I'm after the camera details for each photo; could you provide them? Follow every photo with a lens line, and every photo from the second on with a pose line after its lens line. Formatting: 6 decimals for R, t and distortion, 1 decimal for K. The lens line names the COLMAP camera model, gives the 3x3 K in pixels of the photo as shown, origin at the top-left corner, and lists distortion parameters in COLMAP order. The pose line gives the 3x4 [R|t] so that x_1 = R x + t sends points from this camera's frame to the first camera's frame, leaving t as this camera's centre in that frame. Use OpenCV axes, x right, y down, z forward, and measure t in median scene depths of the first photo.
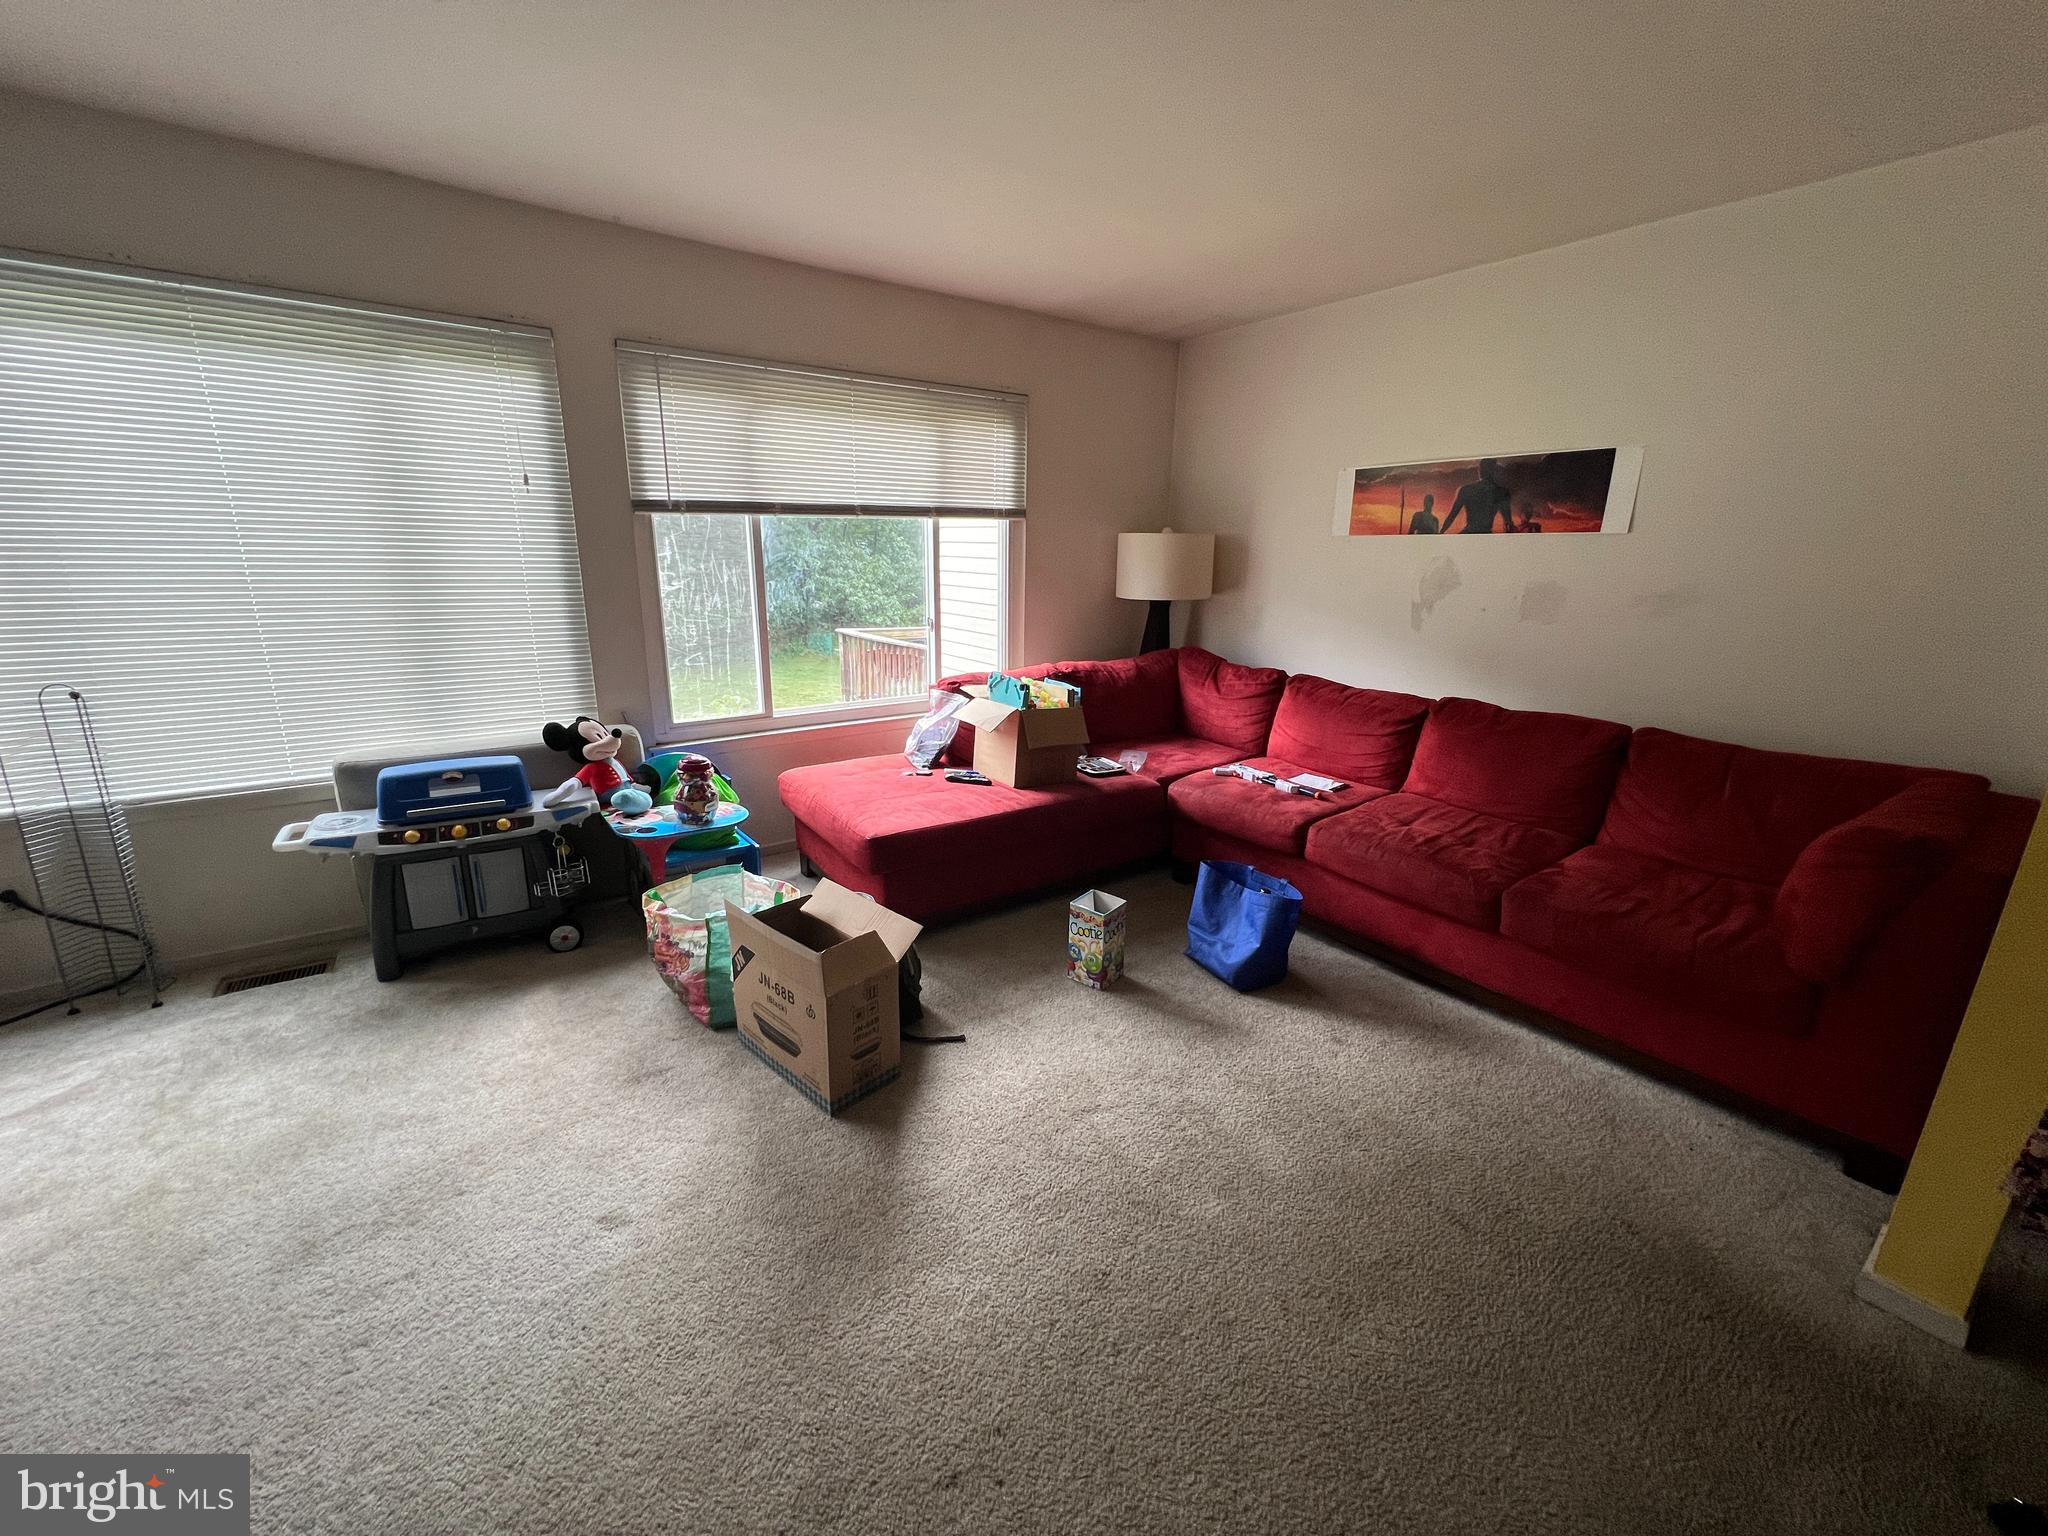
lens RADIAL K [[814.1, 0, 1017.7], [0, 814.1, 769.3], [0, 0, 1]] dist [-0.000392, 0.000133]
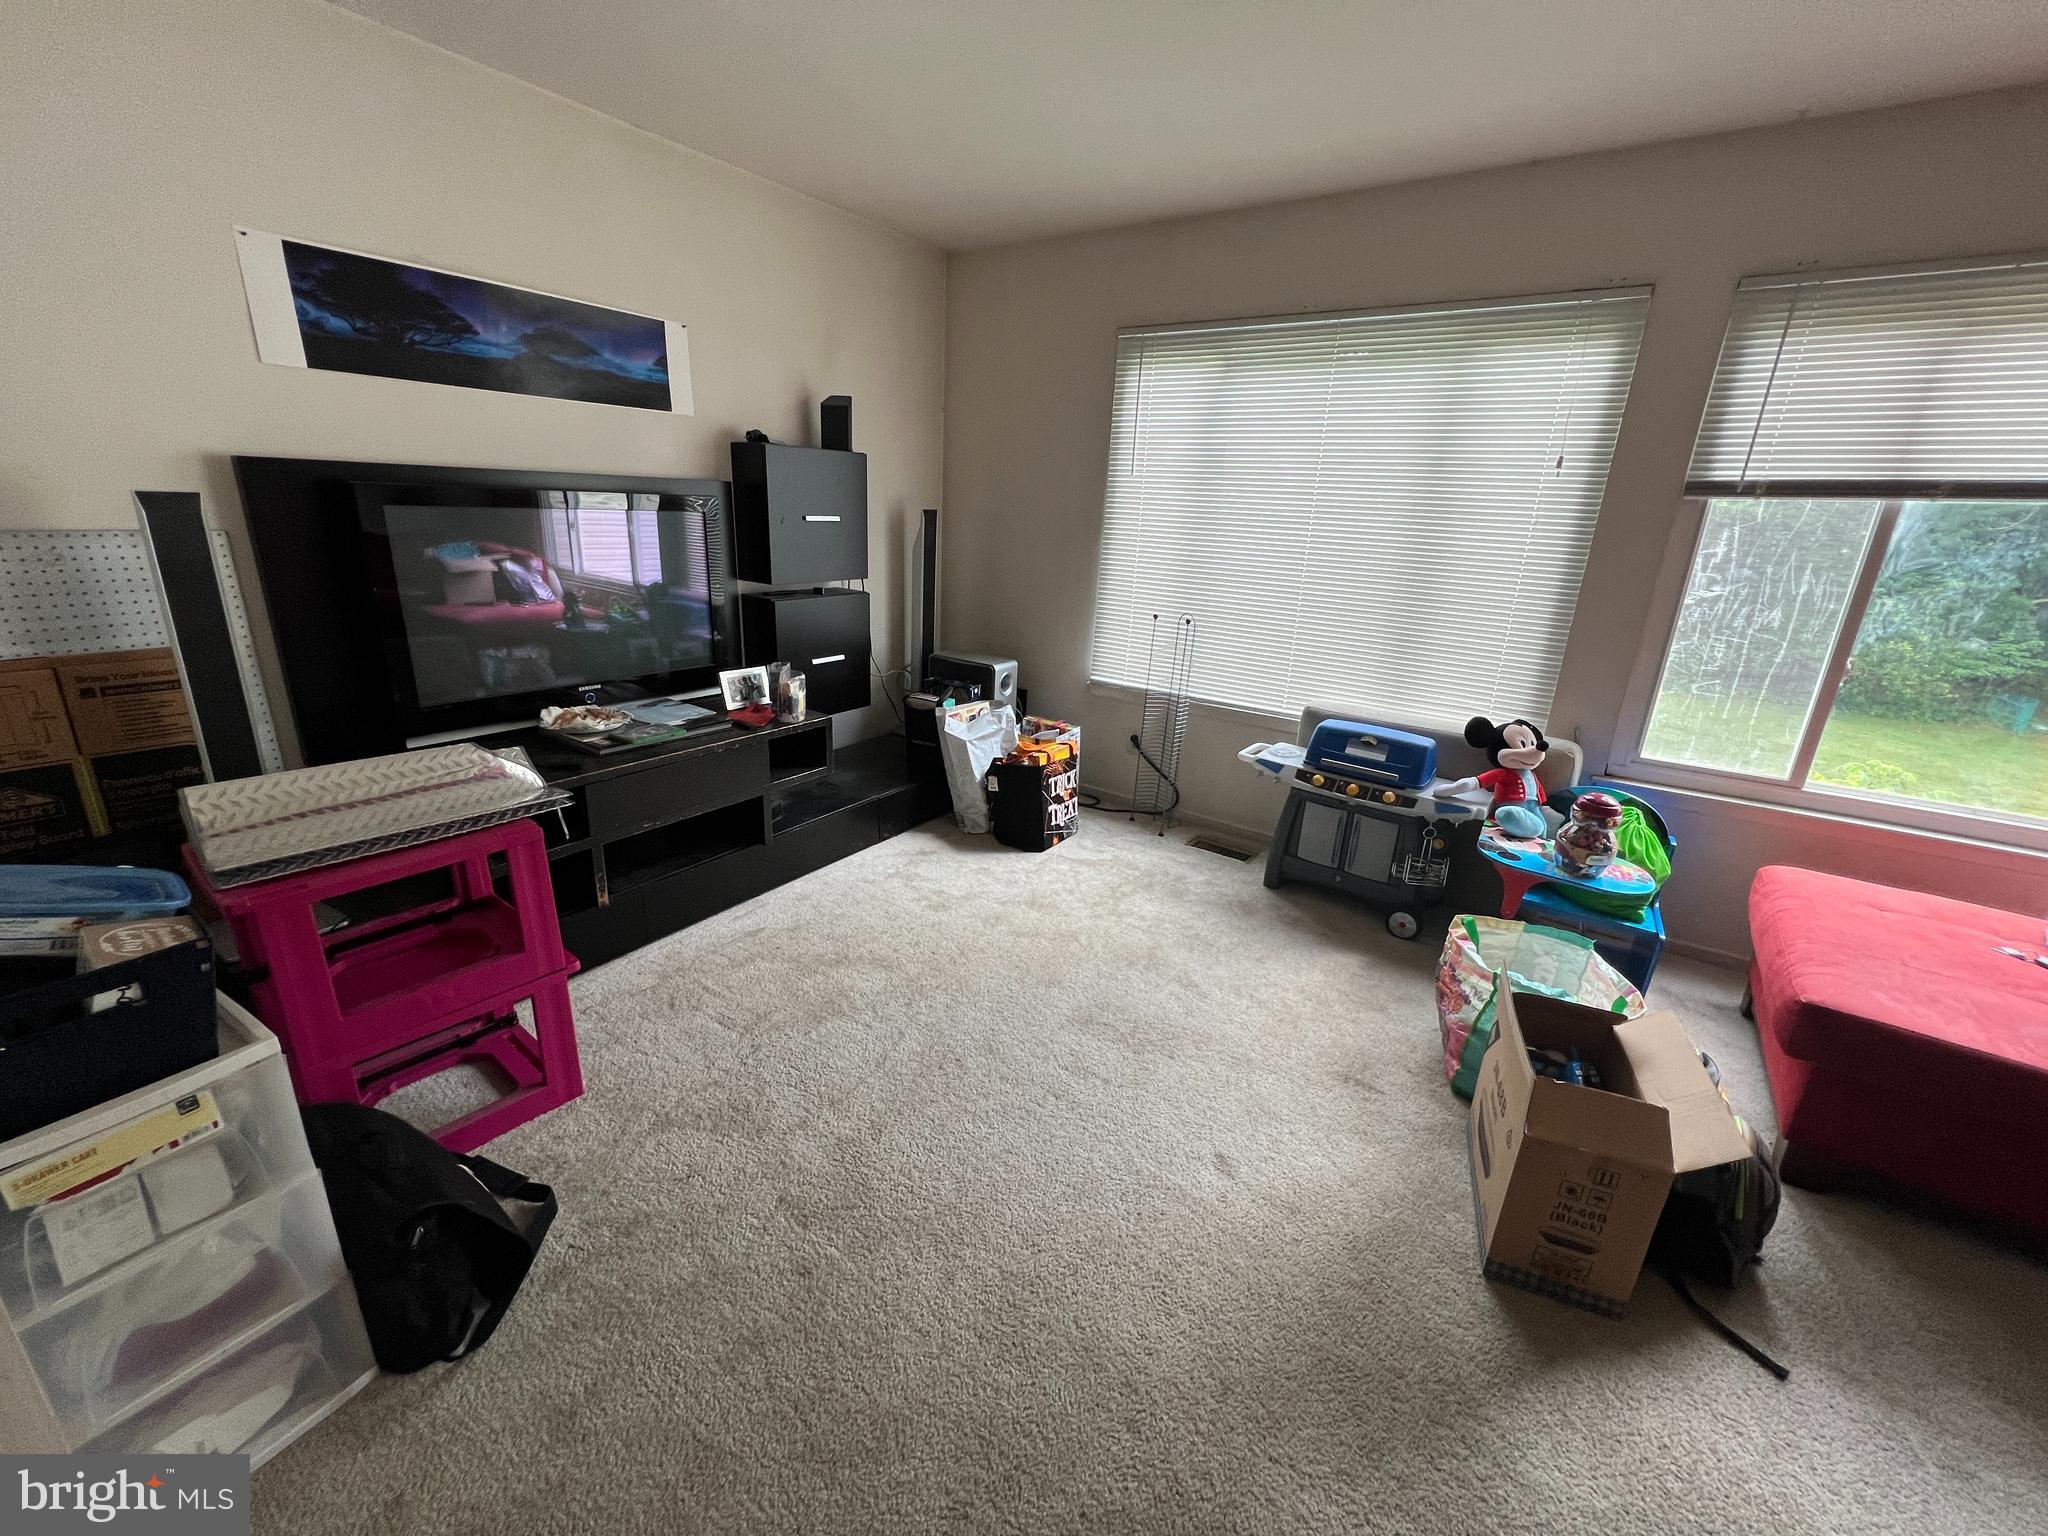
lens RADIAL K [[814.1, 0, 1024.8], [0, 814.1, 766.2], [0, 0, 1]] dist [-0.000392, 0.000133]
pose [[0.331274, 0.285122, -0.899424, 0.134825], [-0.285814, 0.938786, 0.192330, -0.035426], [0.899204, 0.193354, 0.392487, 0.159632]]
